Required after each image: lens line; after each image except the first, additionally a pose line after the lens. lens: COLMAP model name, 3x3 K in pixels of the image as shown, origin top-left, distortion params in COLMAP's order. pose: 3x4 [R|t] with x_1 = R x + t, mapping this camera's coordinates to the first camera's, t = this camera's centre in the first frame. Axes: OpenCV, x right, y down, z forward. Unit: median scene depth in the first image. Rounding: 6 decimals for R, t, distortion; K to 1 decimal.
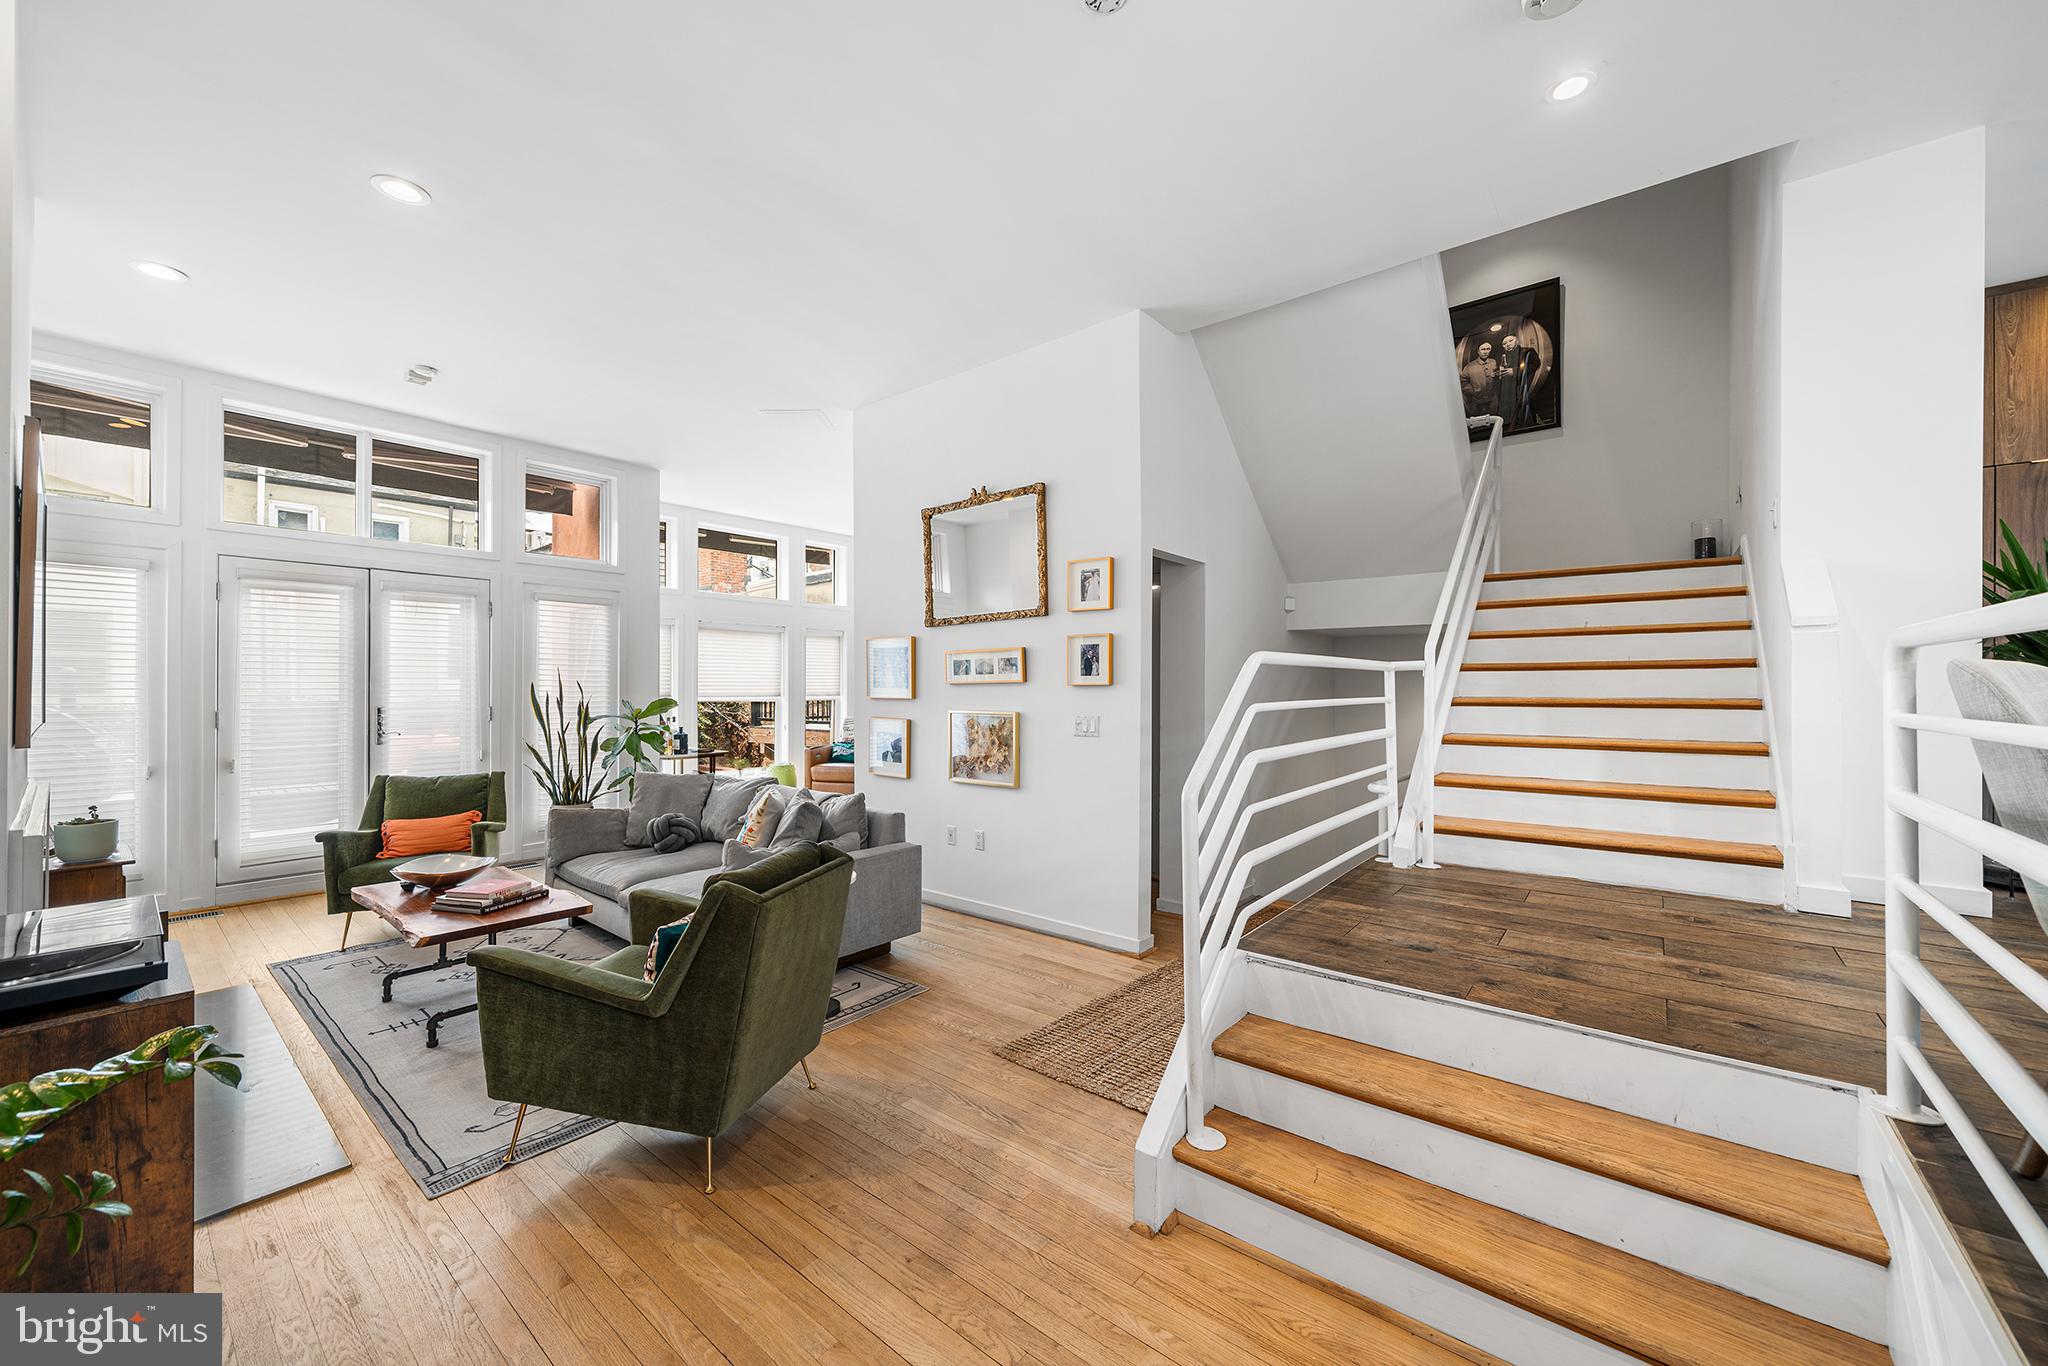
lens RADIAL K [[764.1, 0, 1022.0], [0, 764.1, 685.0], [0, 0, 1]] dist [-0.002028, -0.000125]
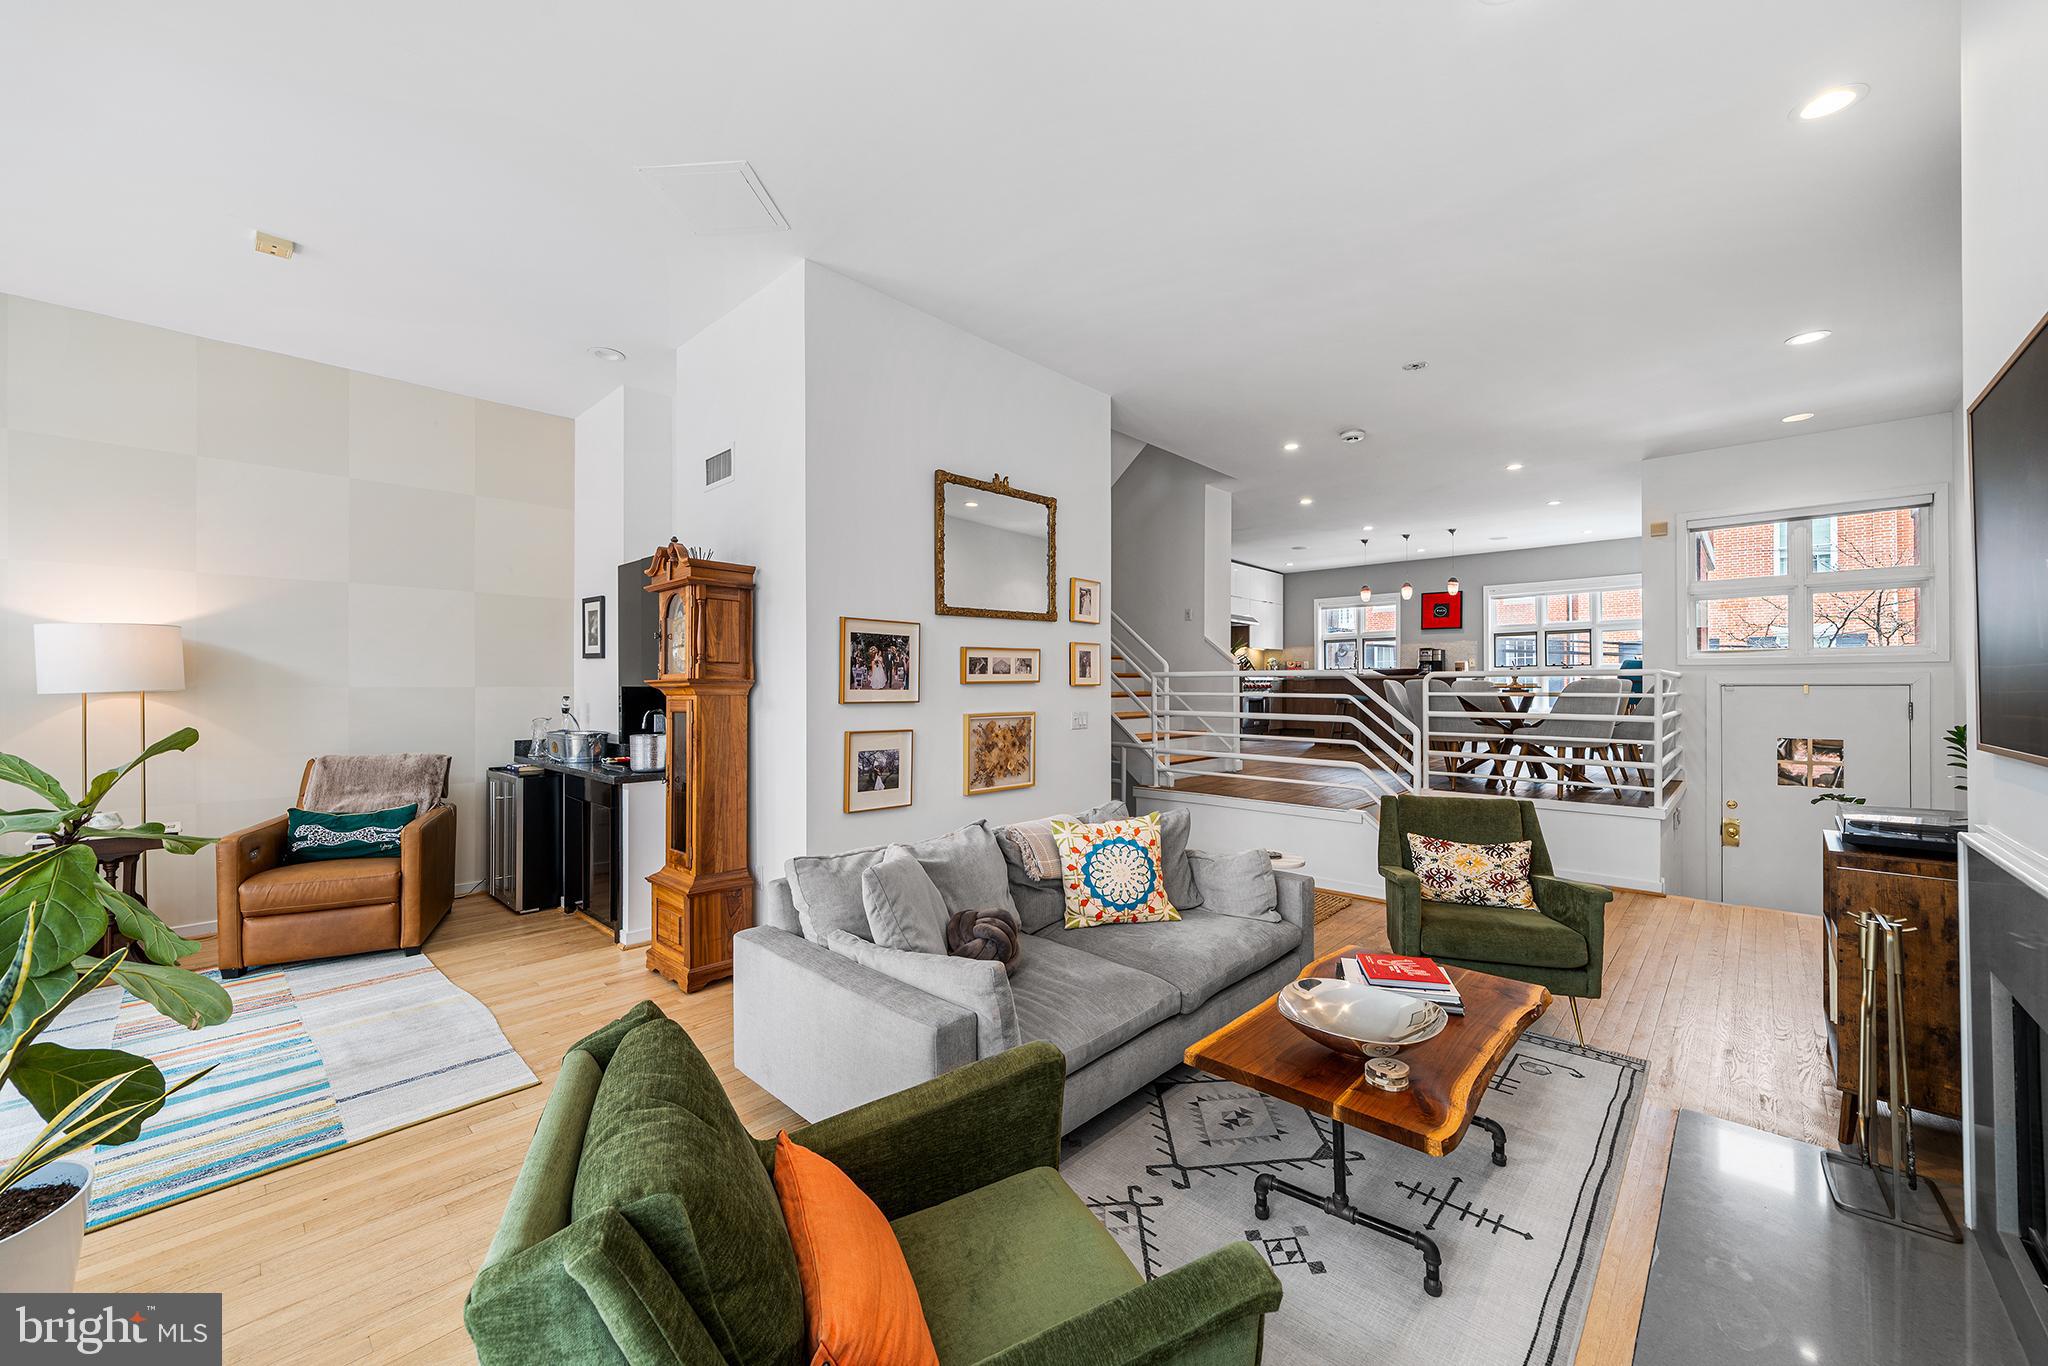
lens RADIAL K [[764.1, 0, 1022.0], [0, 764.1, 685.0], [0, 0, 1]] dist [-0.002028, -0.000125]
pose [[0.080271, 0.000087, 0.996773, -0.918341], [-0.001577, 0.999999, 0.000039, -0.000216], [-0.996772, -0.001575, 0.080271, 0.829078]]
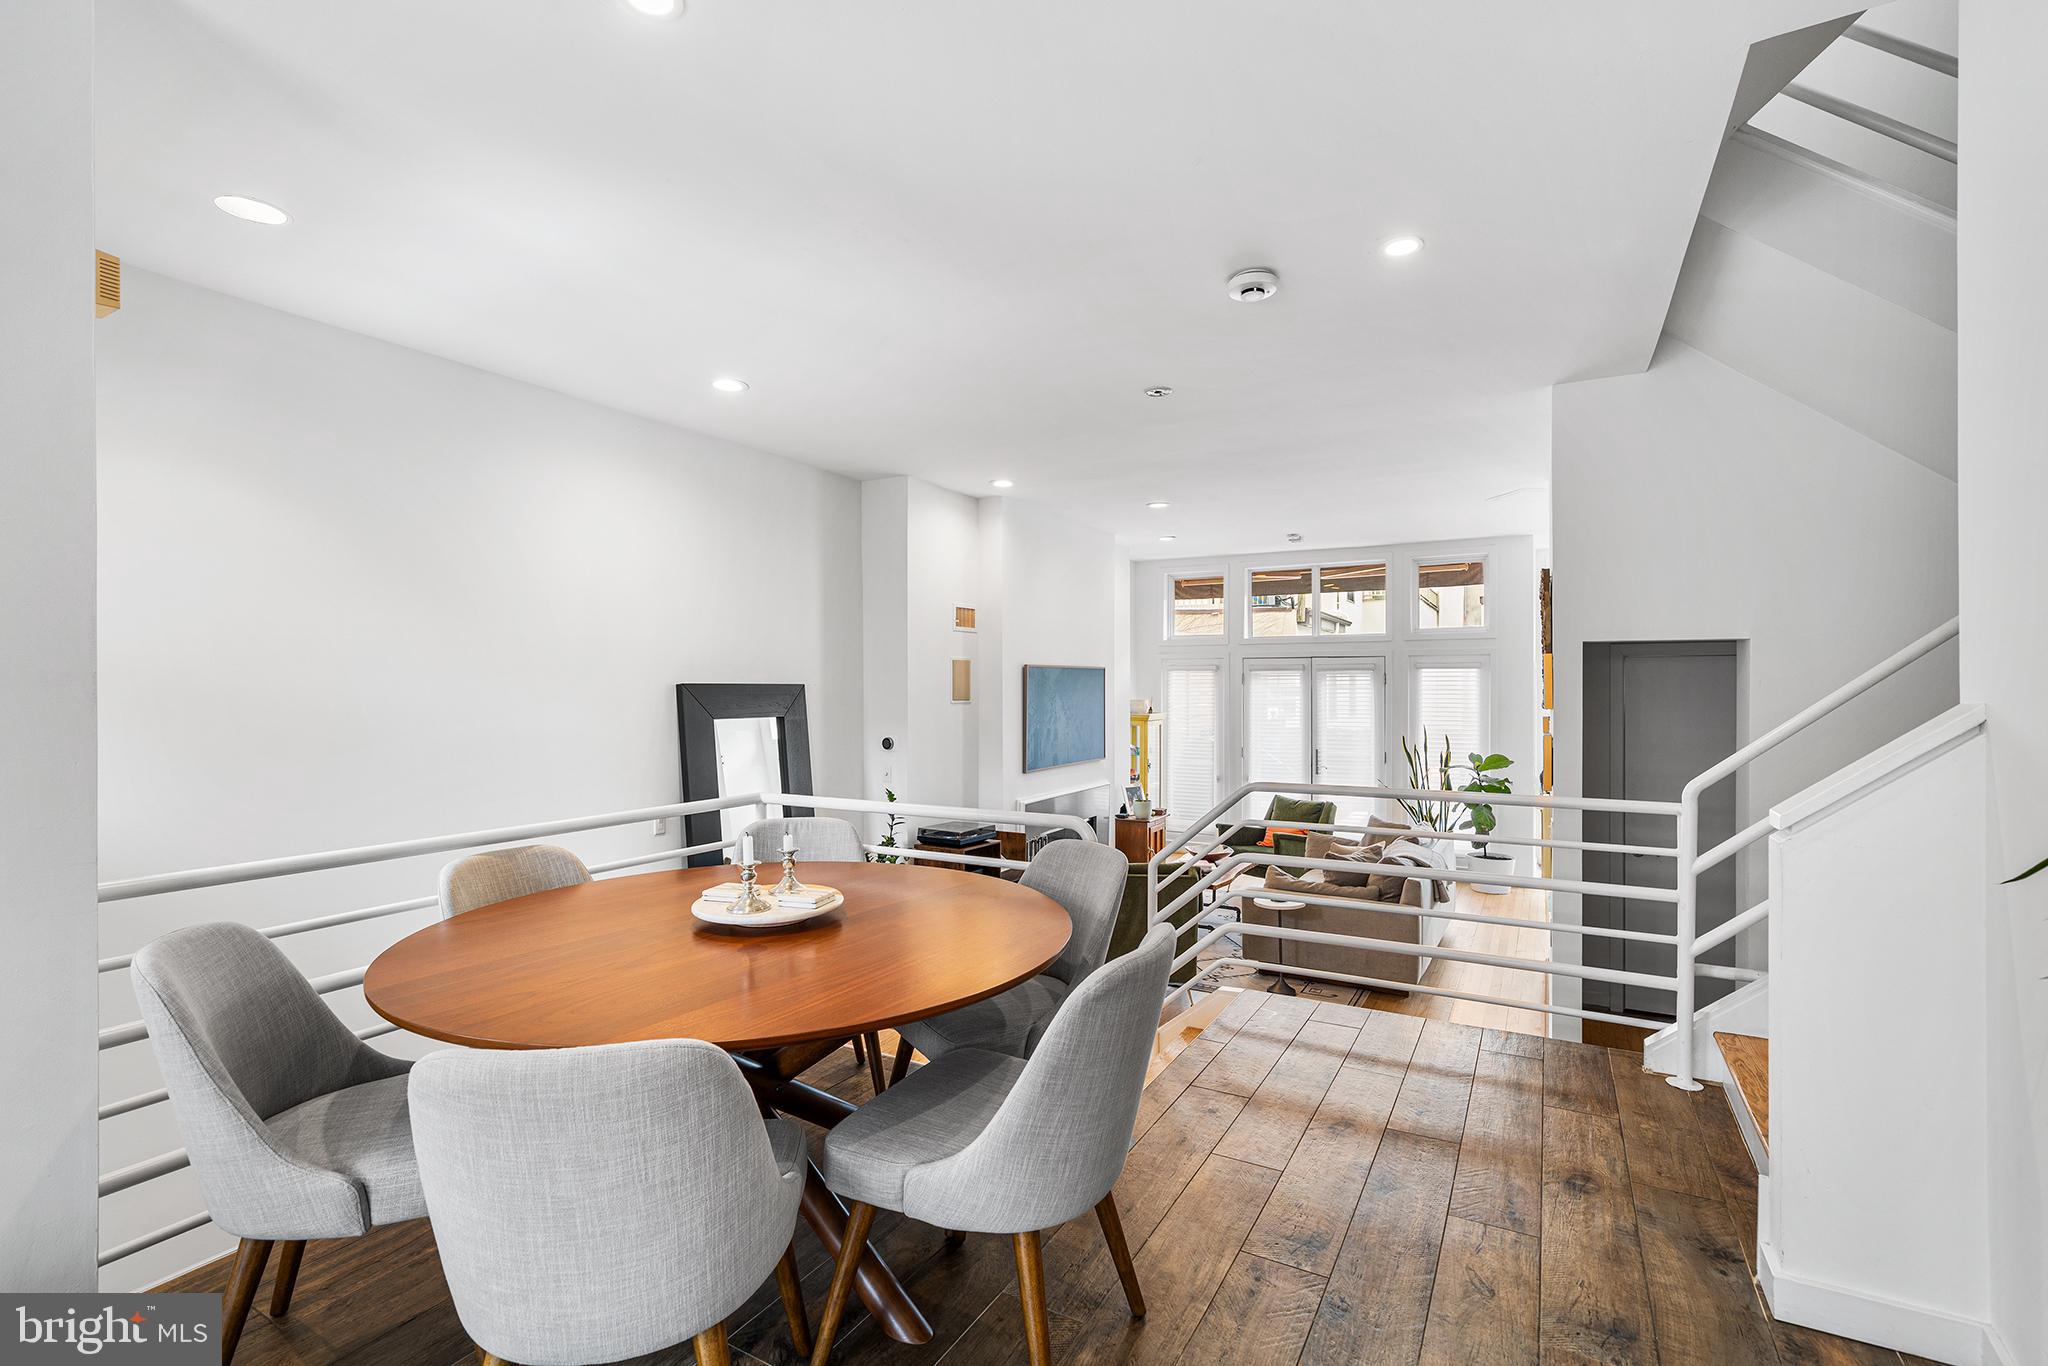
lens RADIAL K [[924.7, 0, 1024.0], [0, 924.7, 683.0], [0, 0, 1]] dist [-0.001123, 0.000073]
pose [[0.162905, -0.001891, -0.986640, 0.914155], [0.002368, 0.999996, -0.001525, -0.105623], [0.986639, -0.002088, 0.162909, 0.148989]]
